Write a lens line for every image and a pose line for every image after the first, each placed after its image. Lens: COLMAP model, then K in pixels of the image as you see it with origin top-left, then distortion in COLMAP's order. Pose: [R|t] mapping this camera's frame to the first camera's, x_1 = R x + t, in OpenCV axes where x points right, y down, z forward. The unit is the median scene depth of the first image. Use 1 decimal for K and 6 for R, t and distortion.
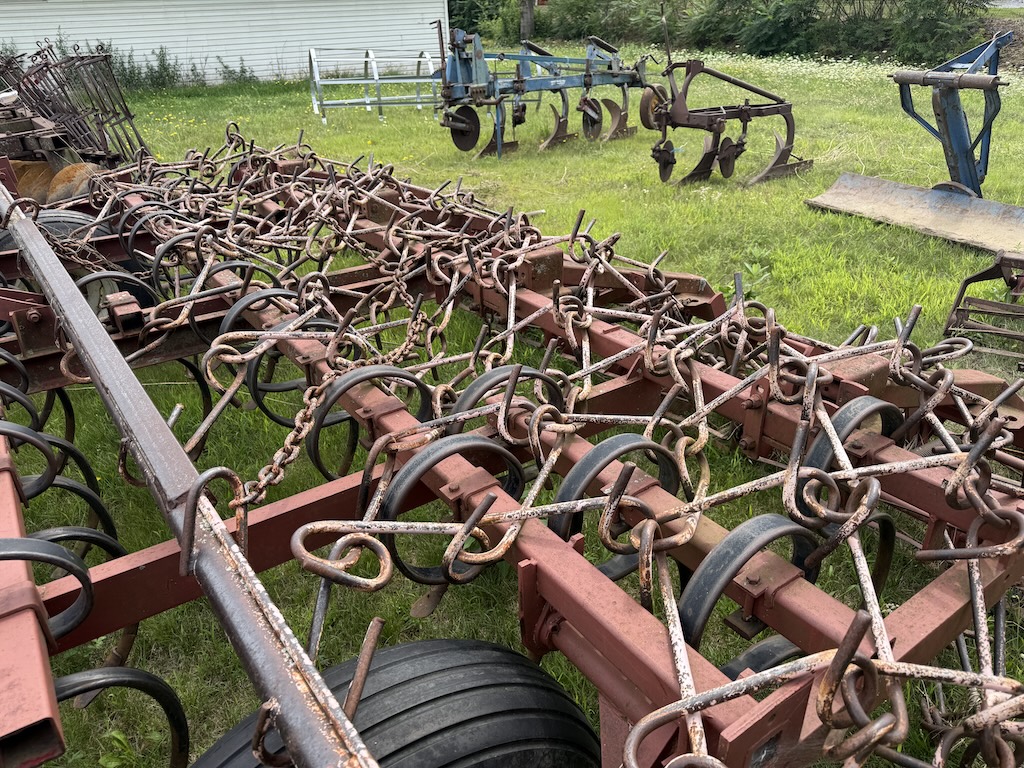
lens RADIAL K [[727.1, 0, 511.3], [0, 727.1, 385.6], [0, 0, 1]] dist [0.011260, -0.013623]
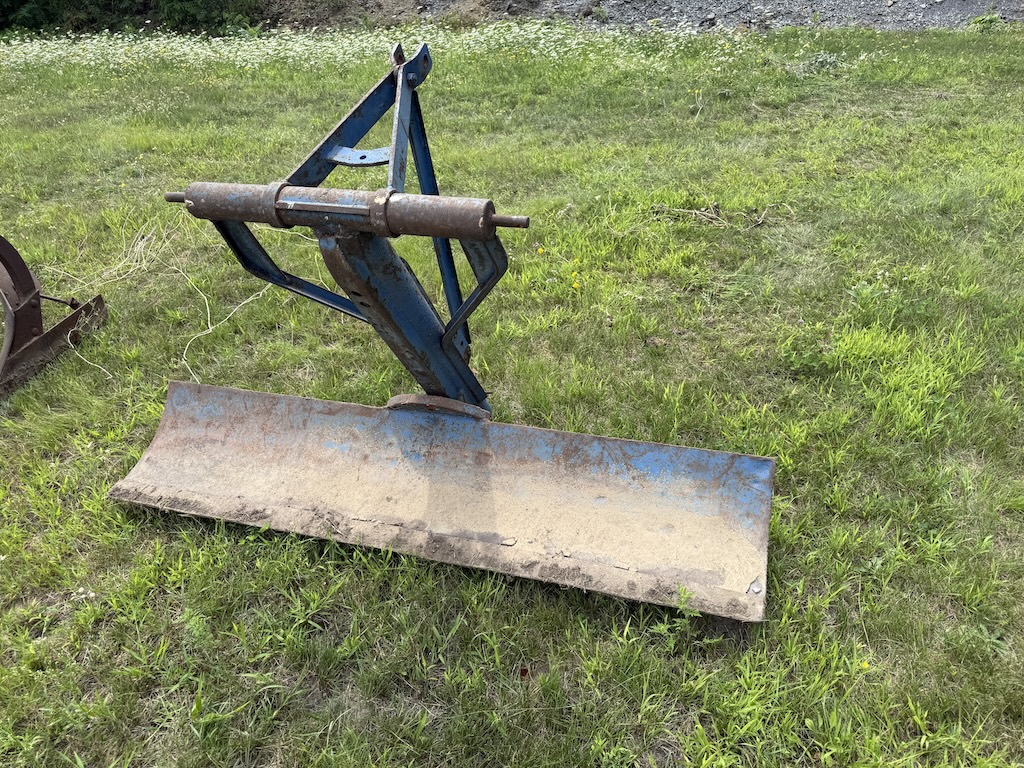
lens RADIAL K [[727.1, 0, 513.6], [0, 727.1, 383.3], [0, 0, 1]] dist [0.011260, -0.013623]
pose [[0.658657, -0.403630, 0.635023, 0.296974], [0.369453, 0.908693, 0.194374, -0.281065], [-0.655496, 0.106585, 0.747640, 0.519562]]
